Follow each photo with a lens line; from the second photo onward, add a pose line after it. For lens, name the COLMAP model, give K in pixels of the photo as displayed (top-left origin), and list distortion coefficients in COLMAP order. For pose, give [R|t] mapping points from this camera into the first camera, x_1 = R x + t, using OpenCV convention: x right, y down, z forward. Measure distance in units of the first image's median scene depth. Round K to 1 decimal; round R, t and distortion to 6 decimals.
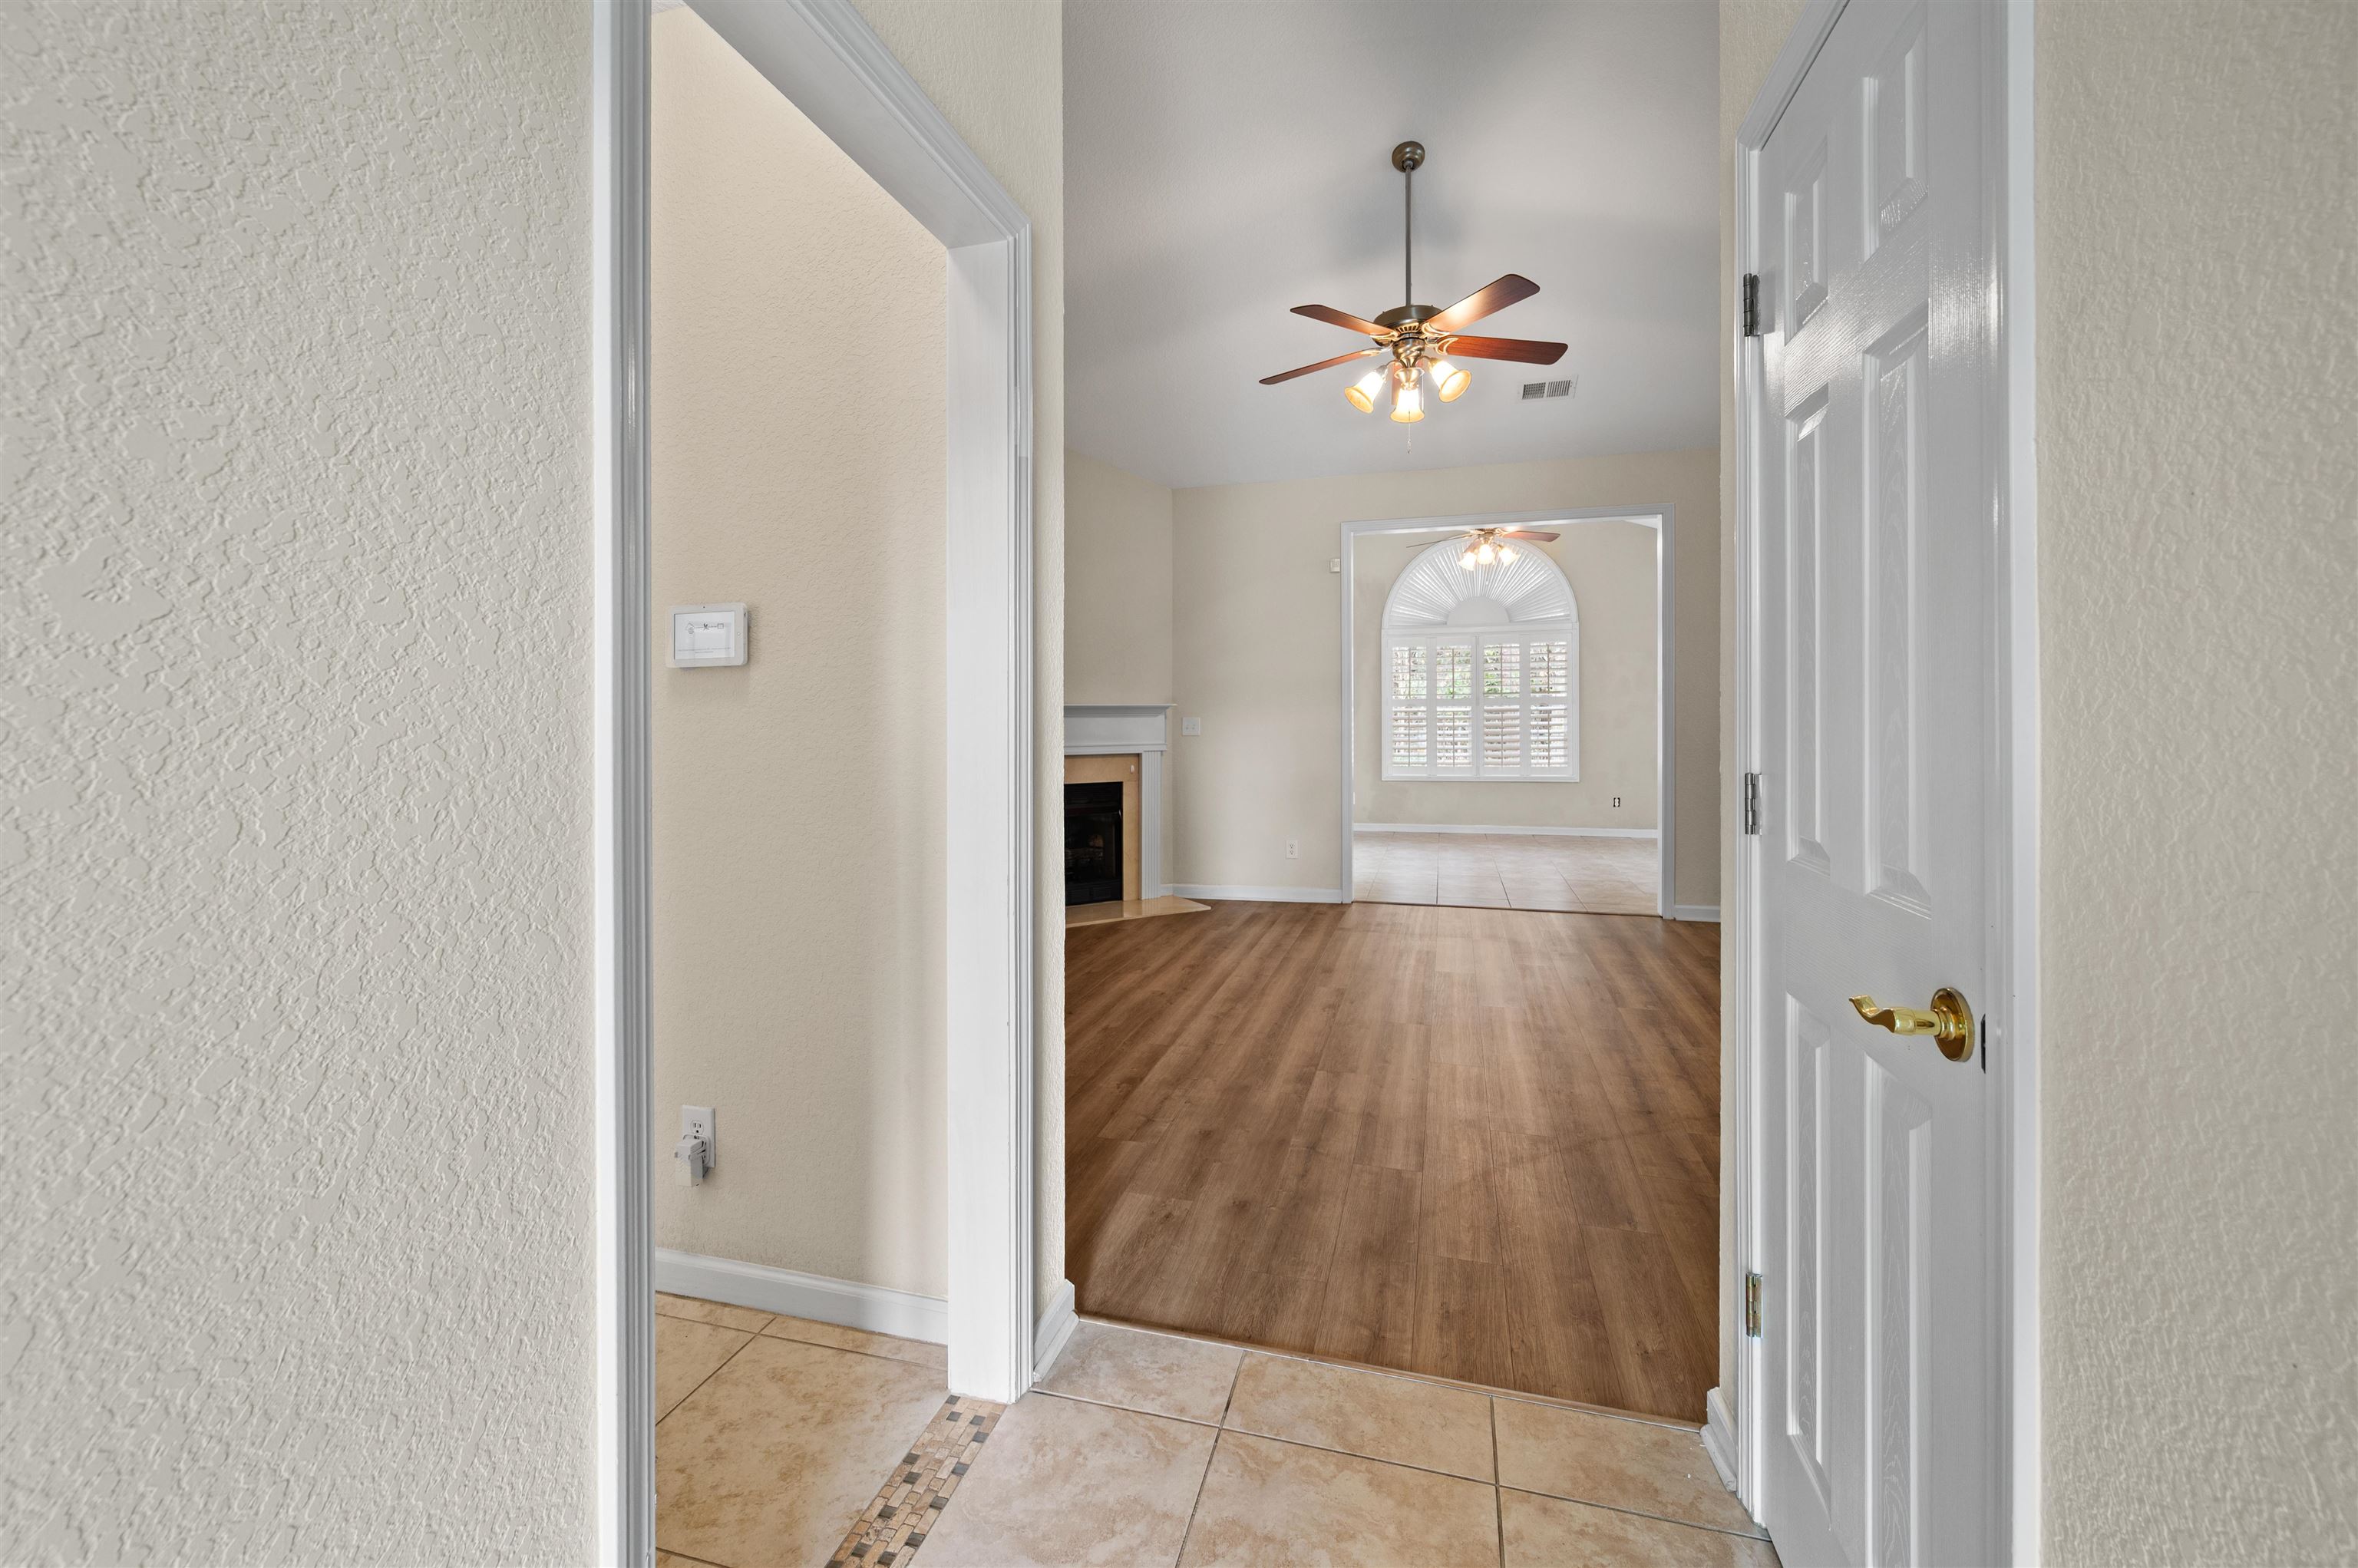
lens RADIAL K [[924.9, 0, 1179.0], [0, 924.9, 782.3], [0, 0, 1]] dist [0.000272, -0.000415]
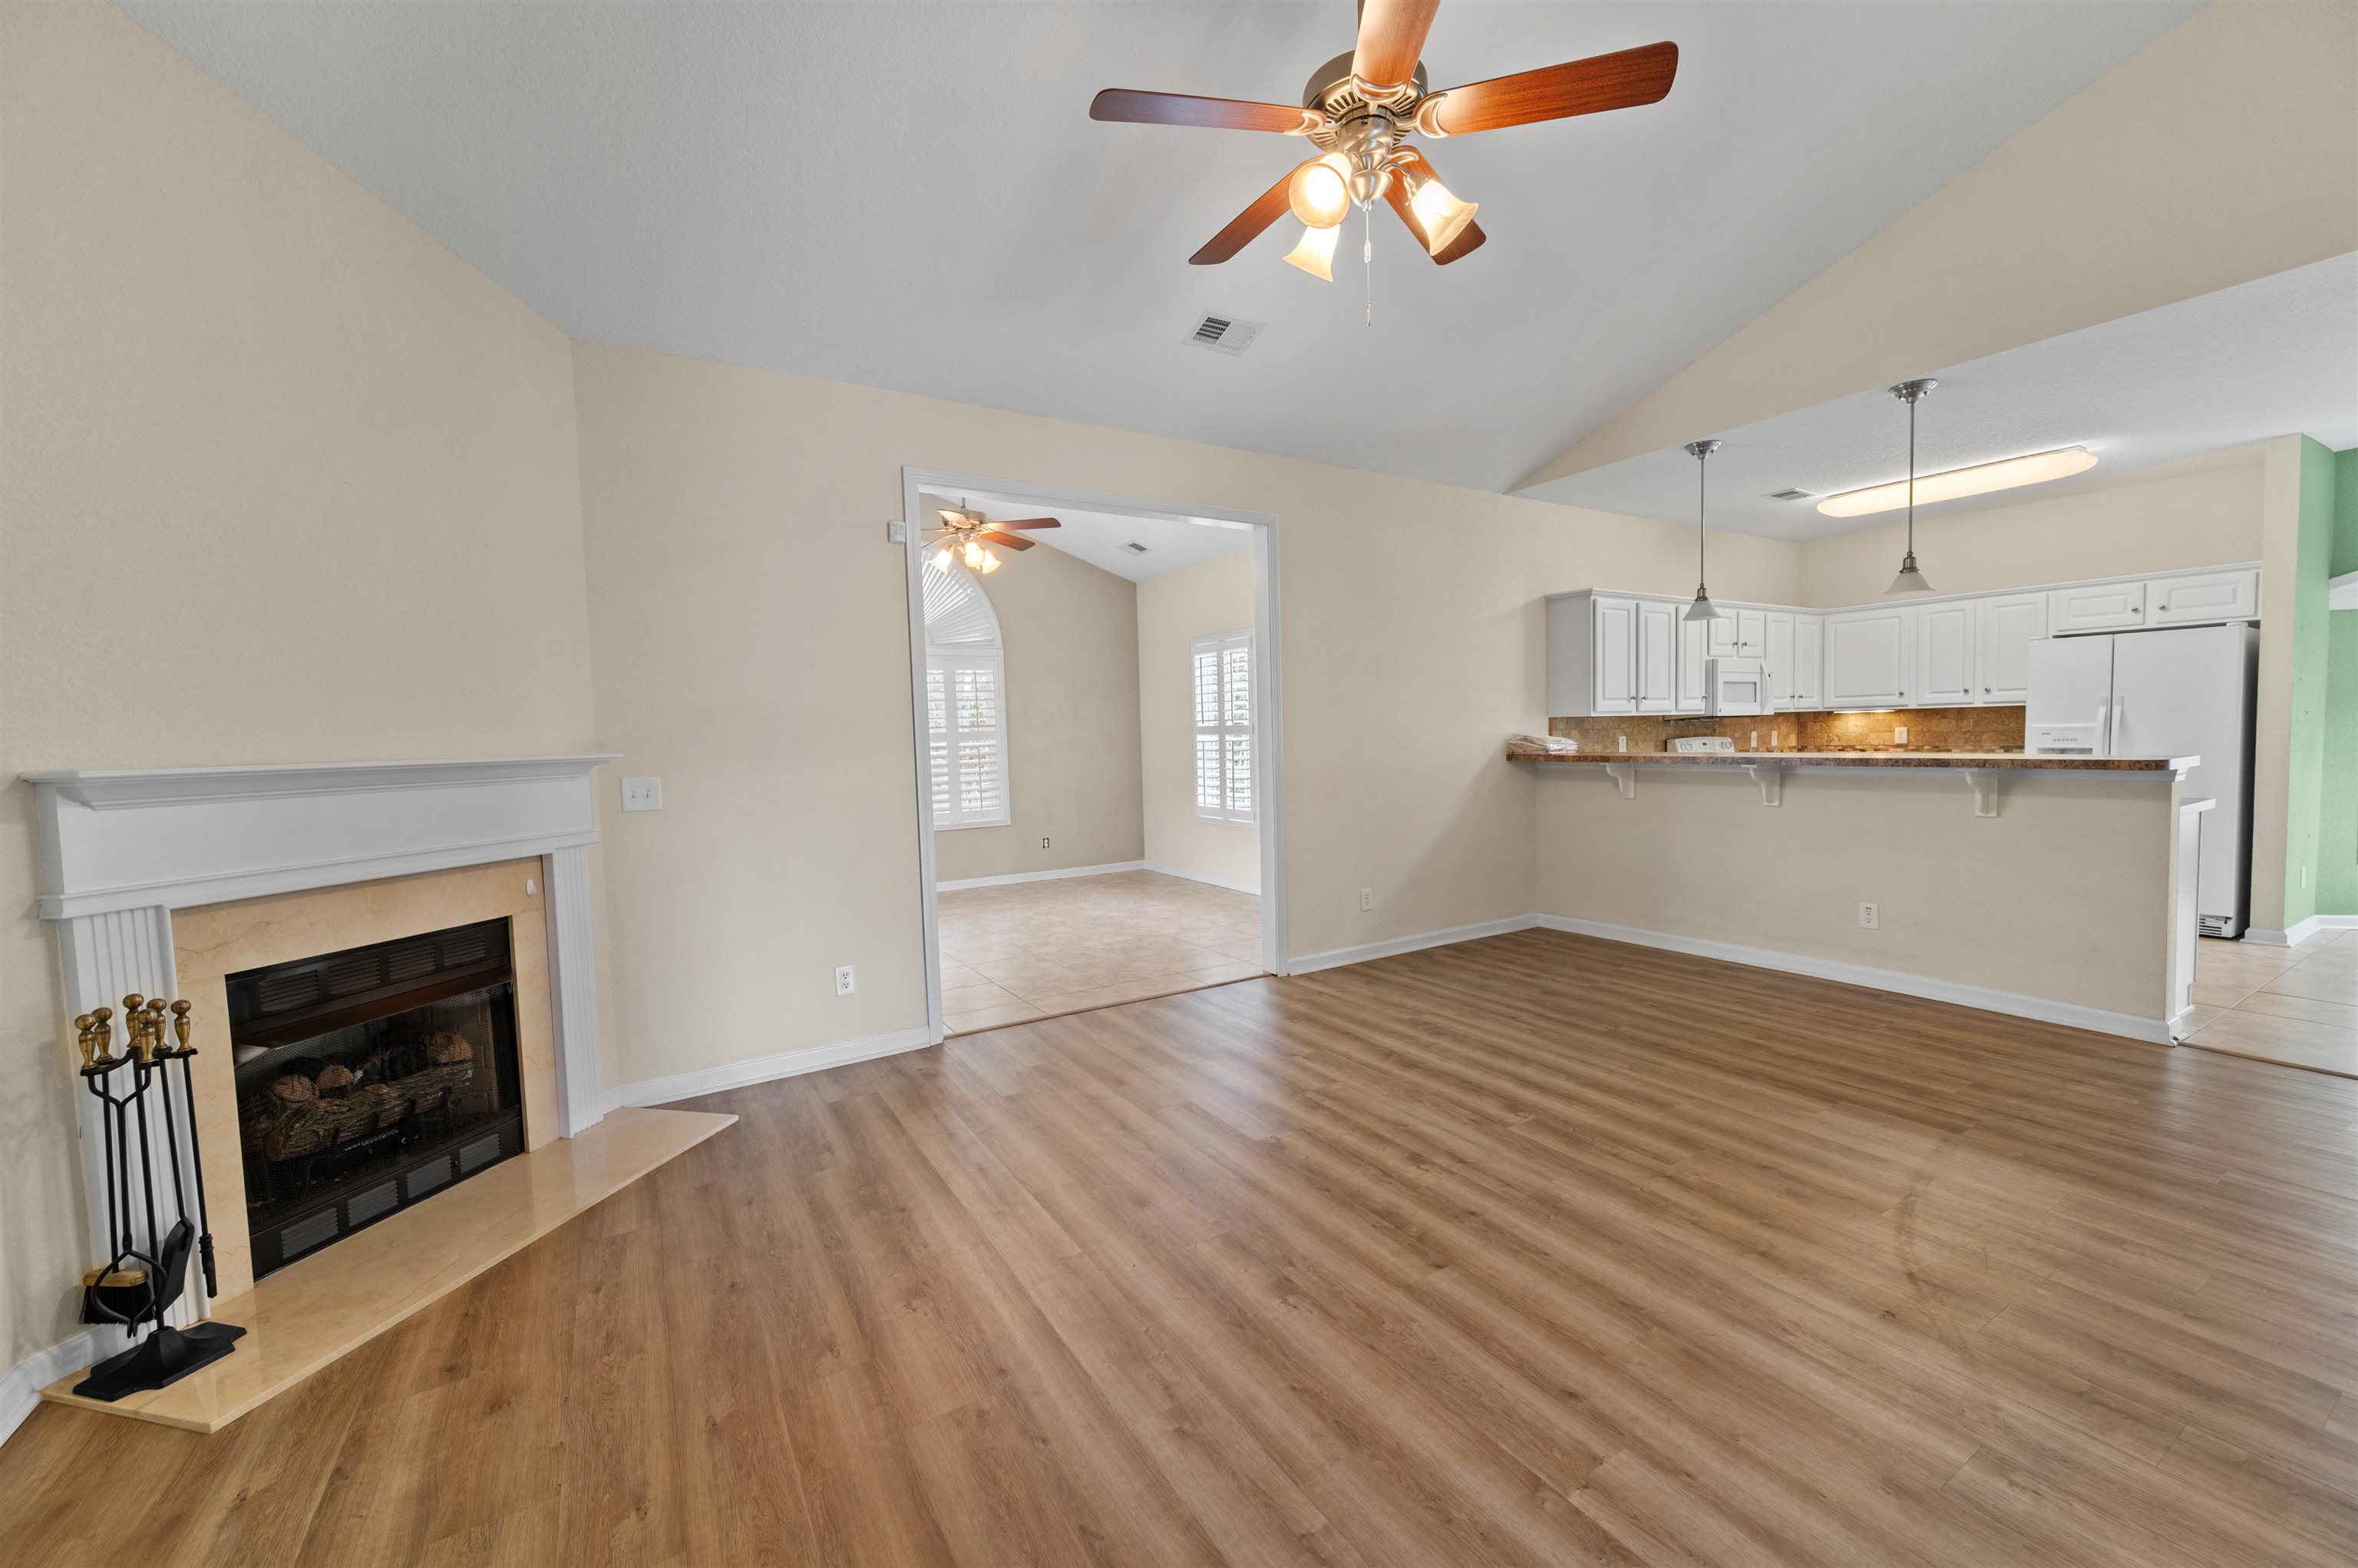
lens RADIAL K [[924.9, 0, 1179.0], [0, 924.9, 782.3], [0, 0, 1]] dist [0.000272, -0.000415]
pose [[0.691870, -0.056863, 0.719780, -0.161833], [0.086892, 0.996206, -0.004821, -0.037770], [-0.716775, 0.065879, 0.694186, 0.405564]]
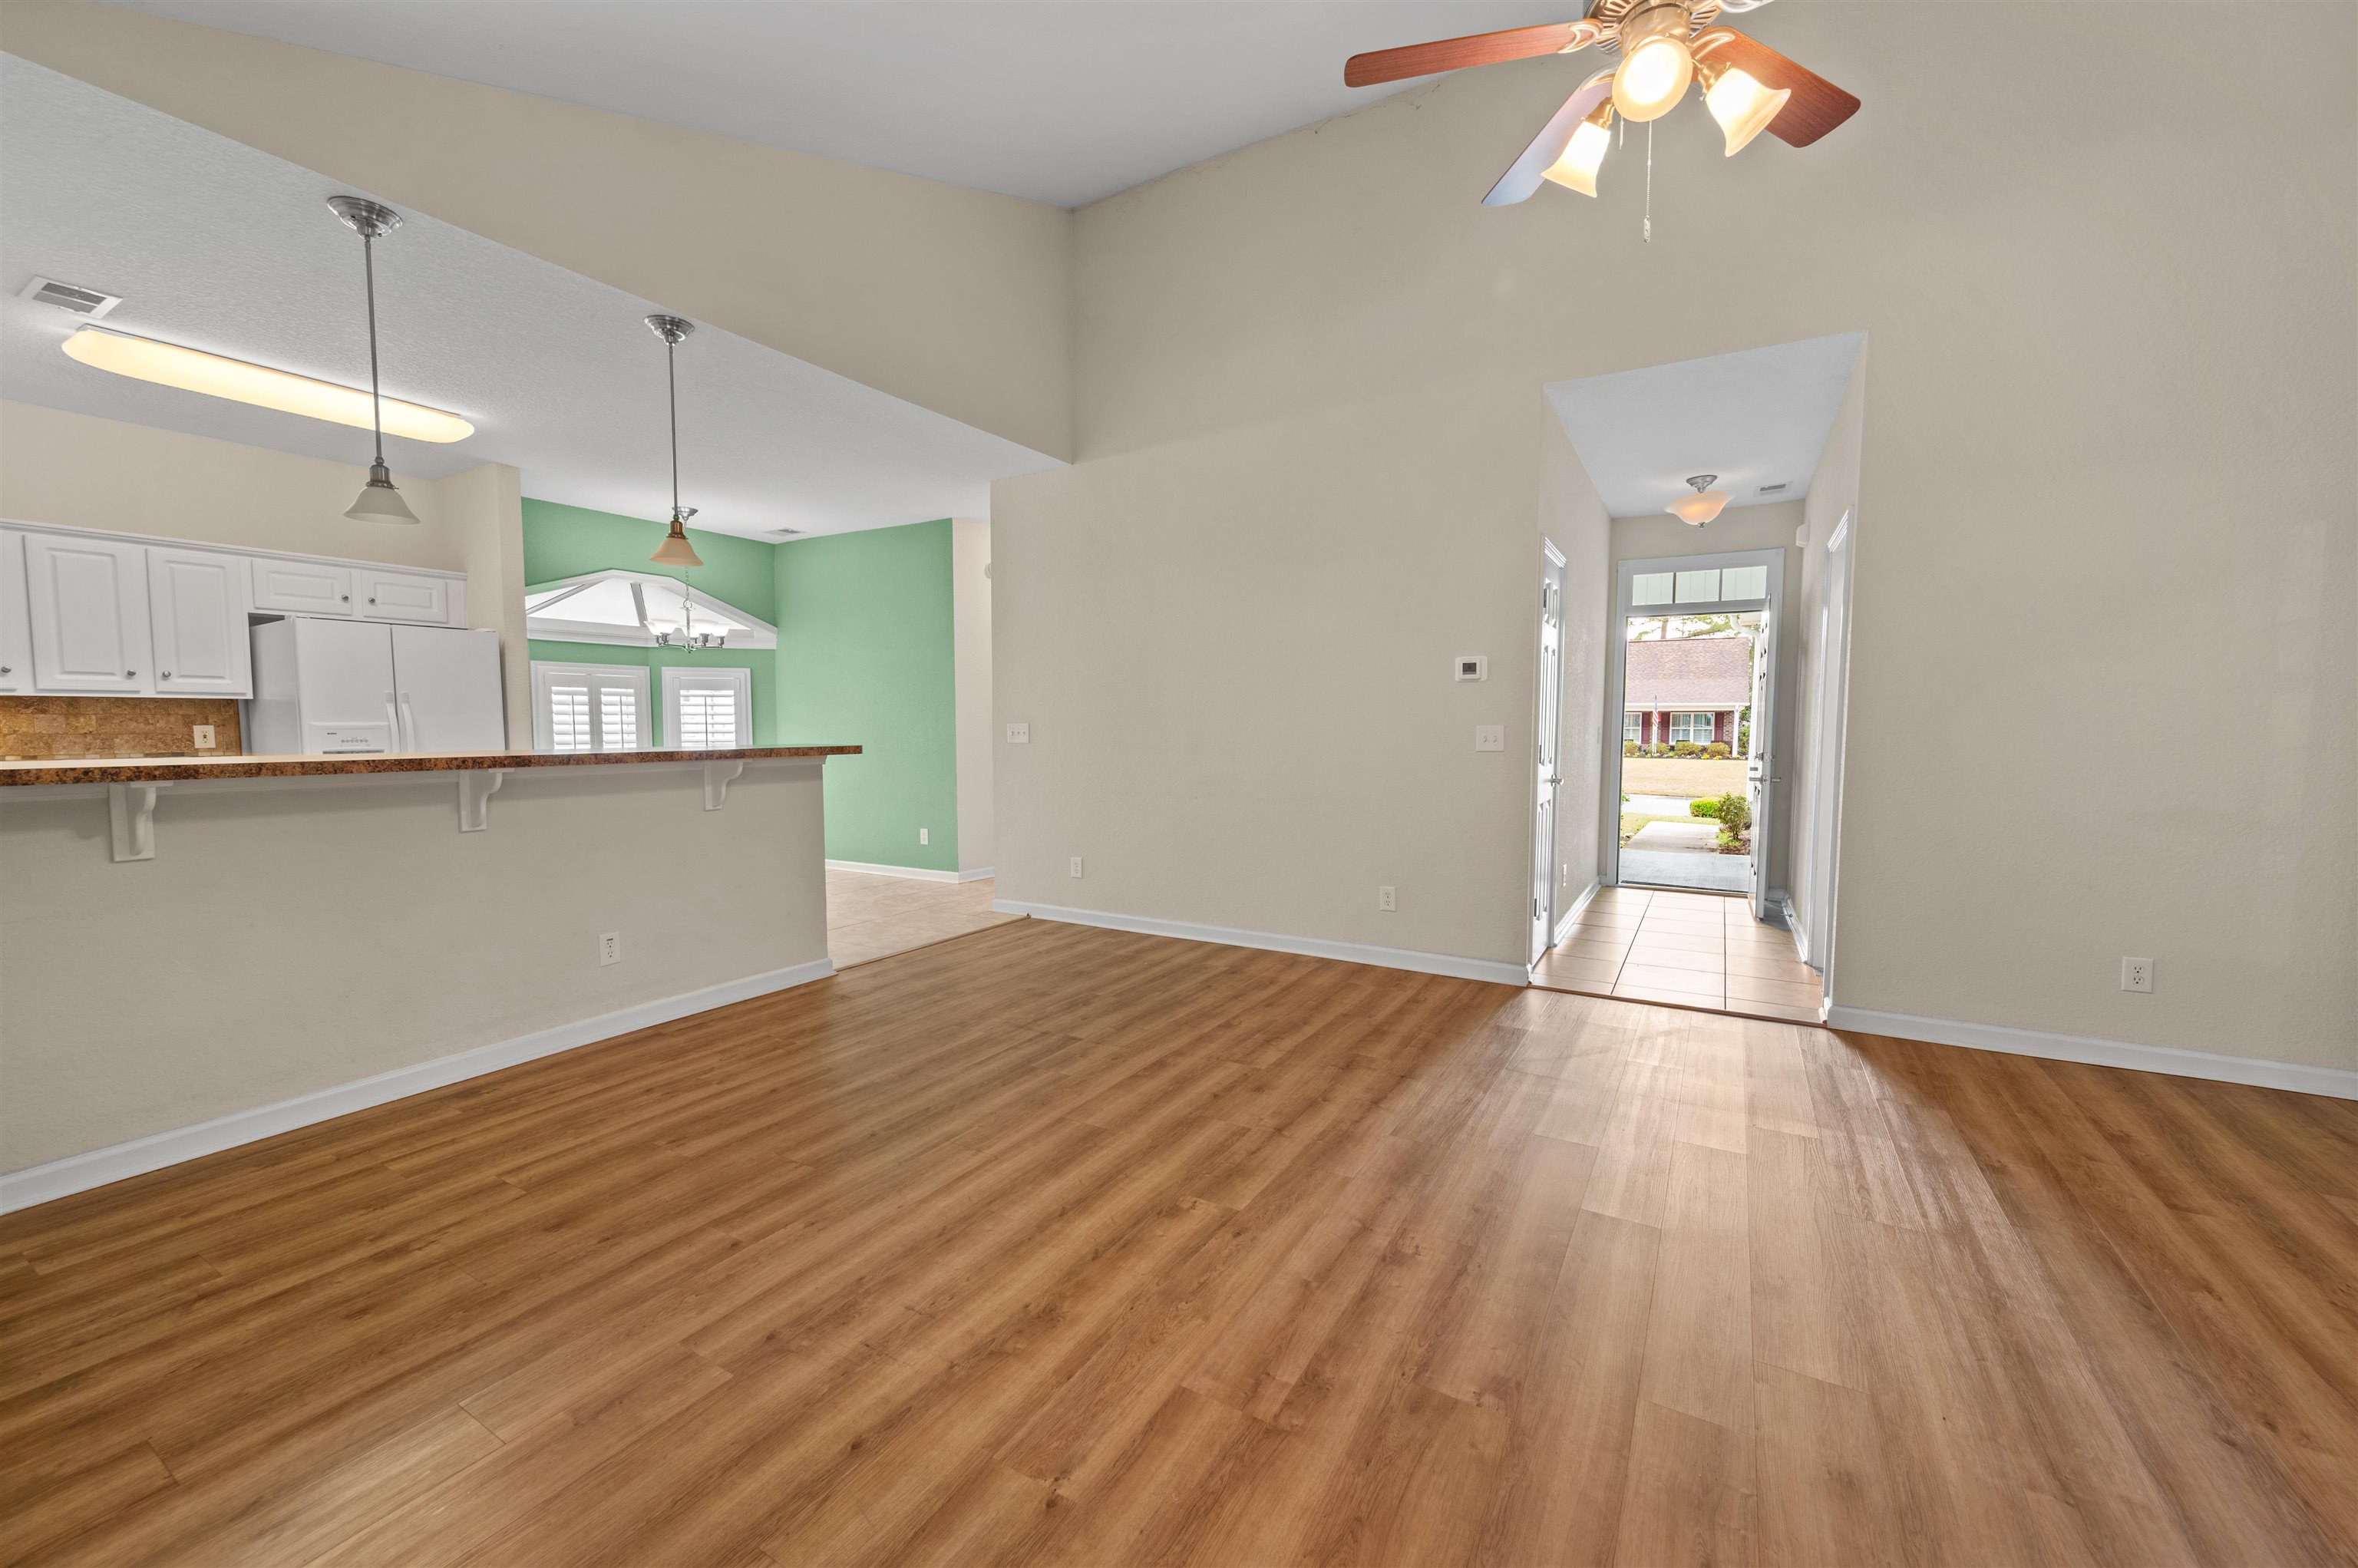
lens RADIAL K [[924.9, 0, 1179.0], [0, 924.9, 782.3], [0, 0, 1]] dist [0.000272, -0.000415]
pose [[-0.962511, -0.017759, 0.270660, 0.242306], [0.023107, 0.988858, 0.147056, -0.073818], [-0.270256, 0.147798, -0.951377, 0.999114]]
